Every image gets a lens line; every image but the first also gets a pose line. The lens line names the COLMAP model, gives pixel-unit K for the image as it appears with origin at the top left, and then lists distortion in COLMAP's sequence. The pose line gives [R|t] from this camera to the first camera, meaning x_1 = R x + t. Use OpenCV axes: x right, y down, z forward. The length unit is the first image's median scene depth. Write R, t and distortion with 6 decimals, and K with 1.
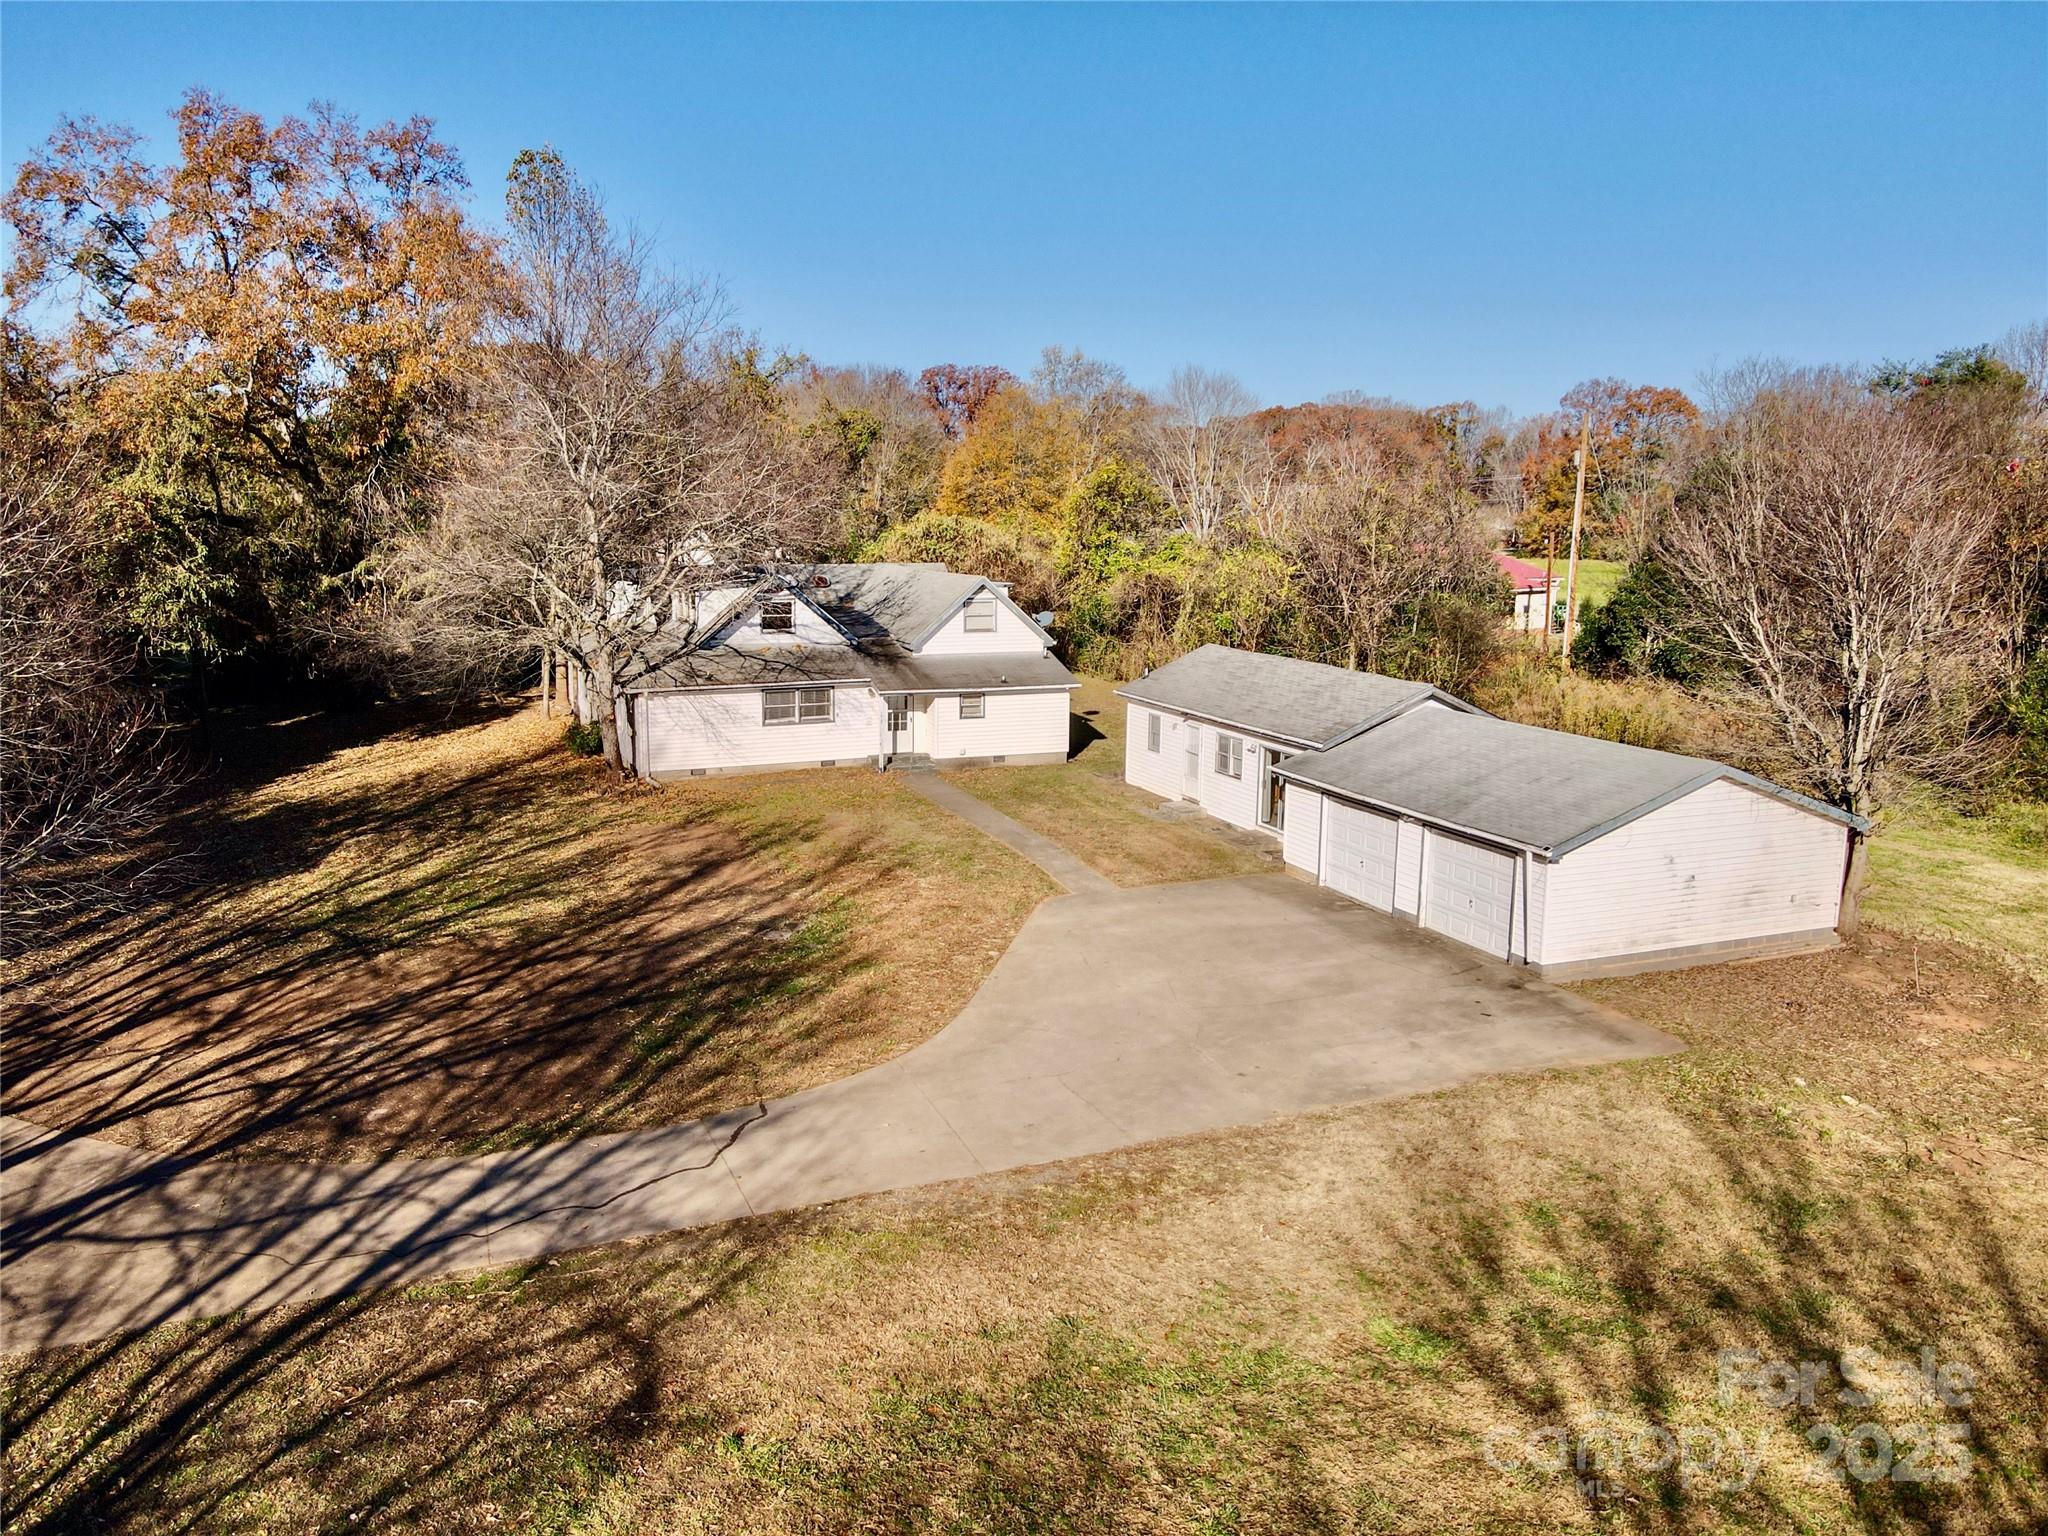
lens RADIAL K [[1510.4, 0, 1020.8], [0, 1510.4, 764.3], [0, 0, 1]] dist [-0.007127, 0.032523]
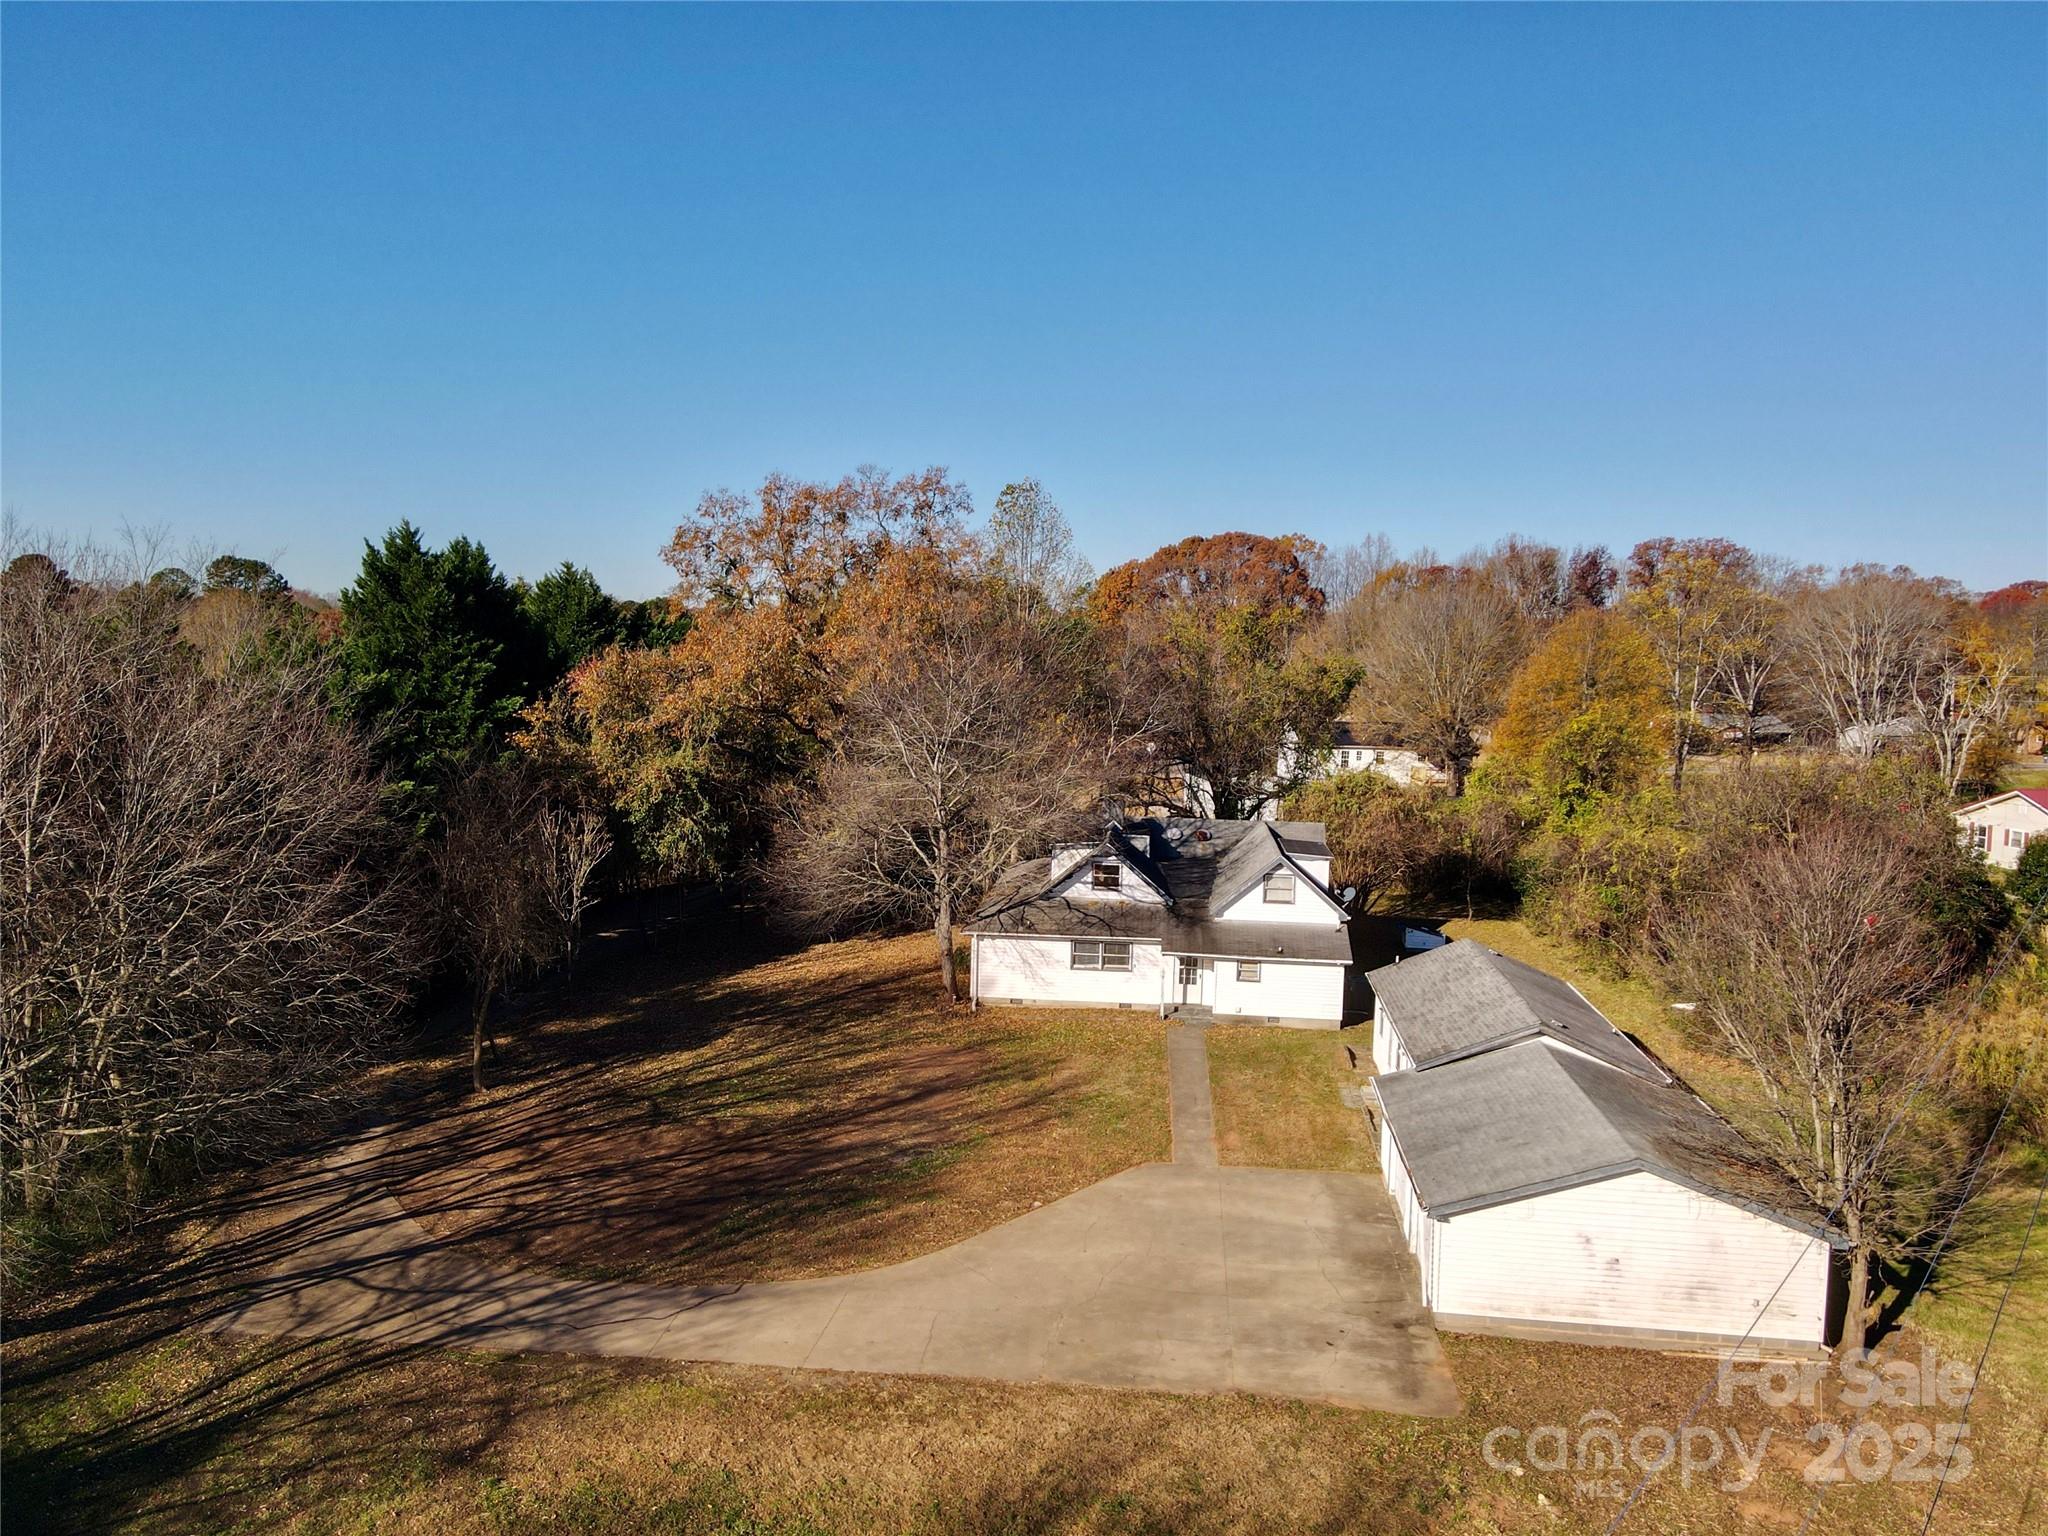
lens RADIAL K [[1510.4, 0, 1018.0], [0, 1510.4, 768.4], [0, 0, 1]] dist [-0.007127, 0.032523]
pose [[0.871561, 0.053459, -0.487365, 0.579708], [-0.096416, 0.993316, -0.063464, -0.161028], [0.480714, 0.102302, 0.870889, -0.156259]]
